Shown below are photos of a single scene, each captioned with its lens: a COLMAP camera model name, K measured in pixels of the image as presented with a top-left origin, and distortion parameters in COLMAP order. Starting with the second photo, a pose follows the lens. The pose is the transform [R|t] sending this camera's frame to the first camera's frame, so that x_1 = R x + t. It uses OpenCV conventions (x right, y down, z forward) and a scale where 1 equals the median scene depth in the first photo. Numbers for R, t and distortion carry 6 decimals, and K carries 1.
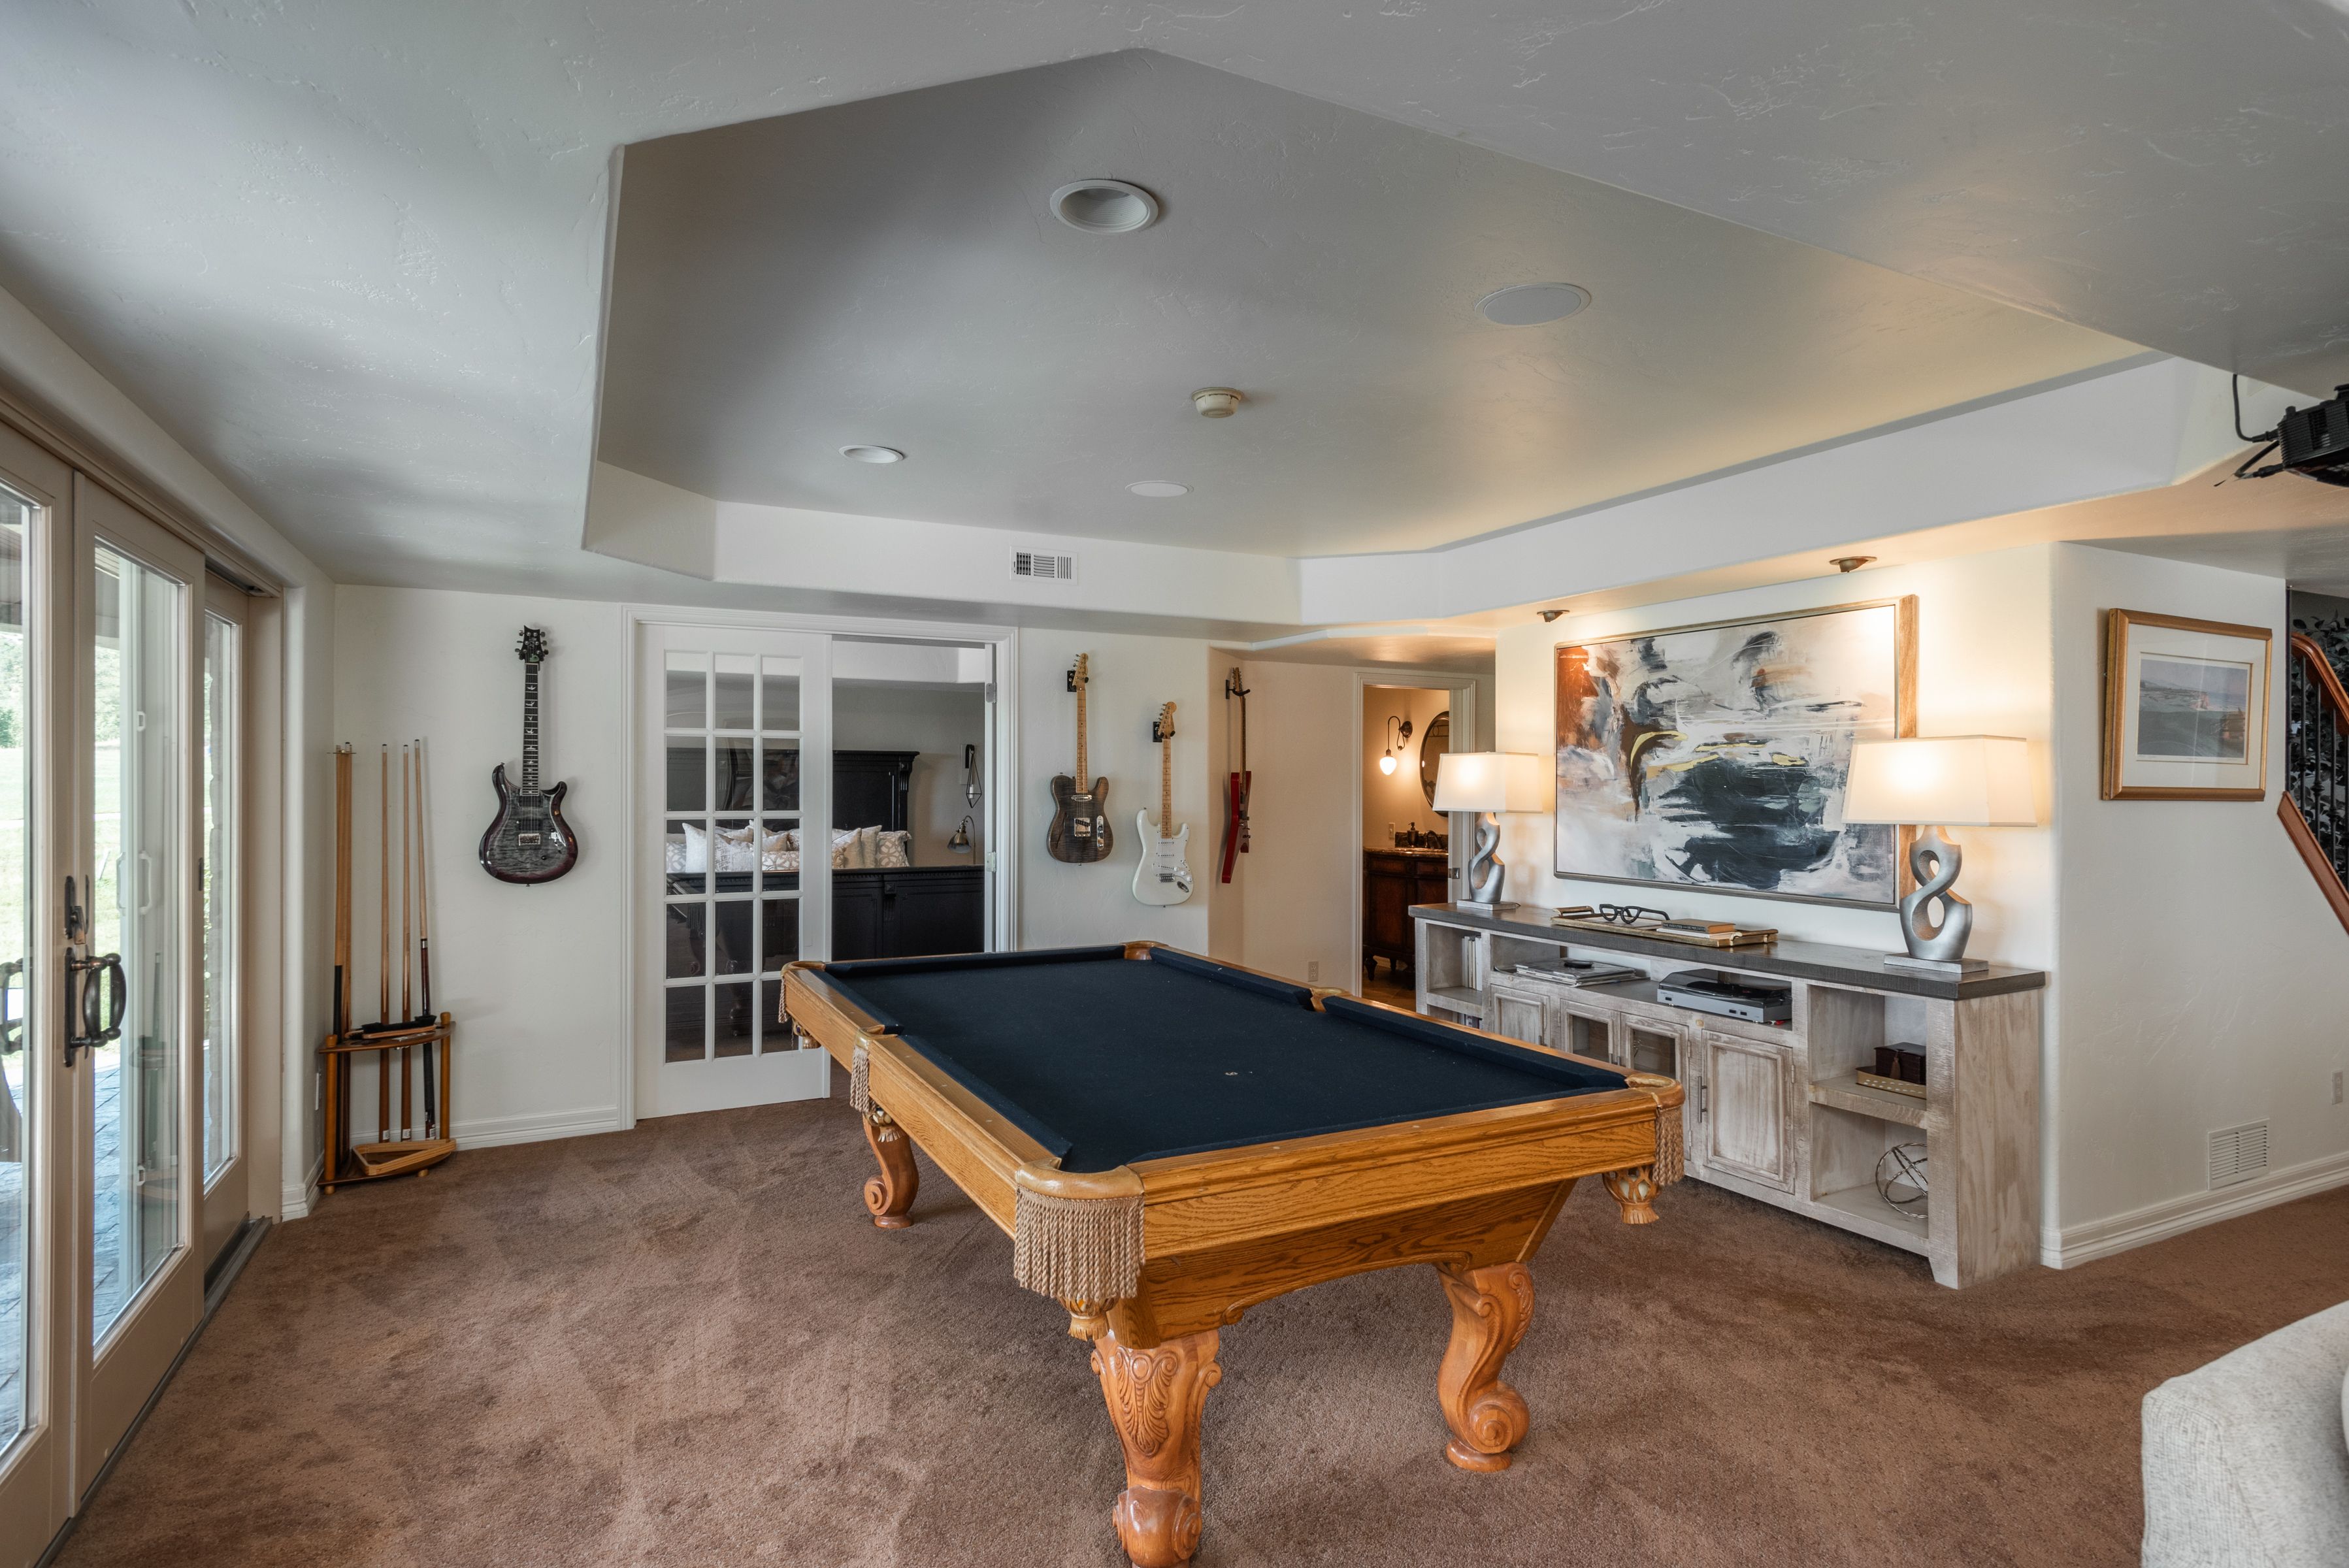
lens RADIAL K [[1212.9, 0, 1172.9], [0, 1212.9, 778.1], [0, 0, 1]] dist [0.027589, -0.005455]
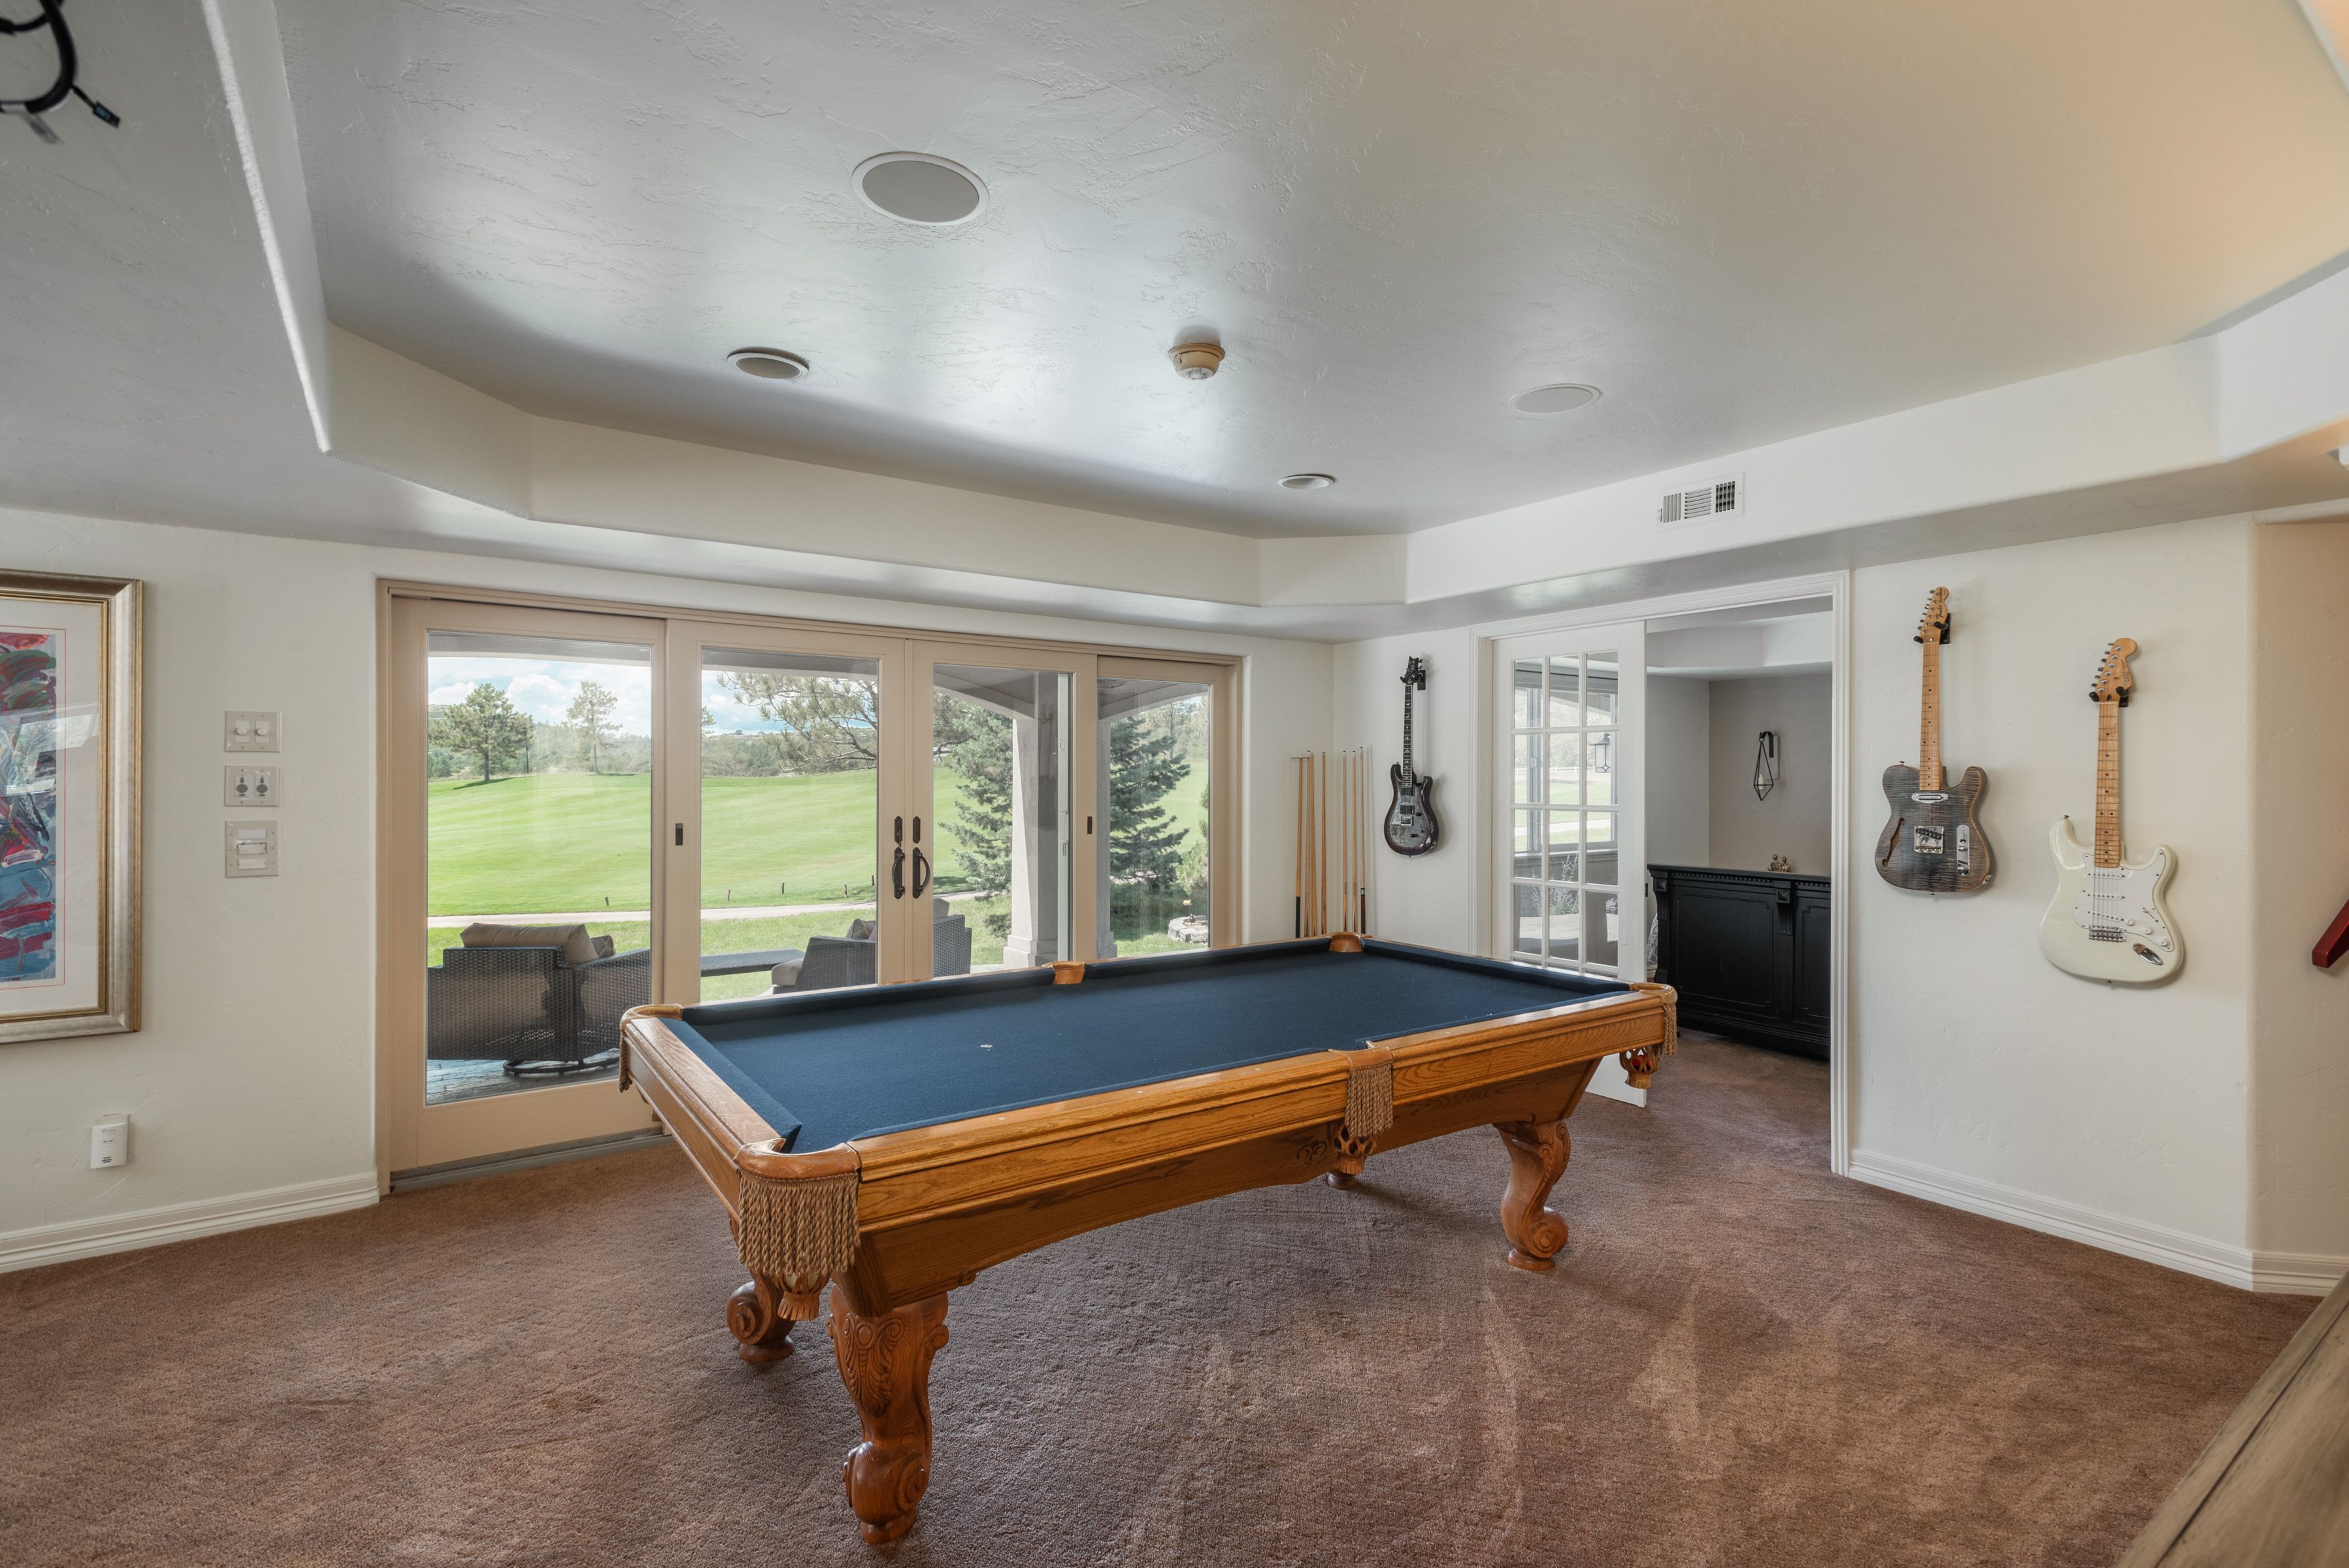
lens RADIAL K [[1107.8, 0, 1148.0], [0, 1107.8, 809.7], [0, 0, 1]] dist [0.018474, -0.005465]
pose [[0.149153, 0.027139, -0.988442, 0.577618], [-0.000731, 0.999626, 0.027336, 0.006621], [0.988814, -0.003354, 0.149117, 0.543063]]
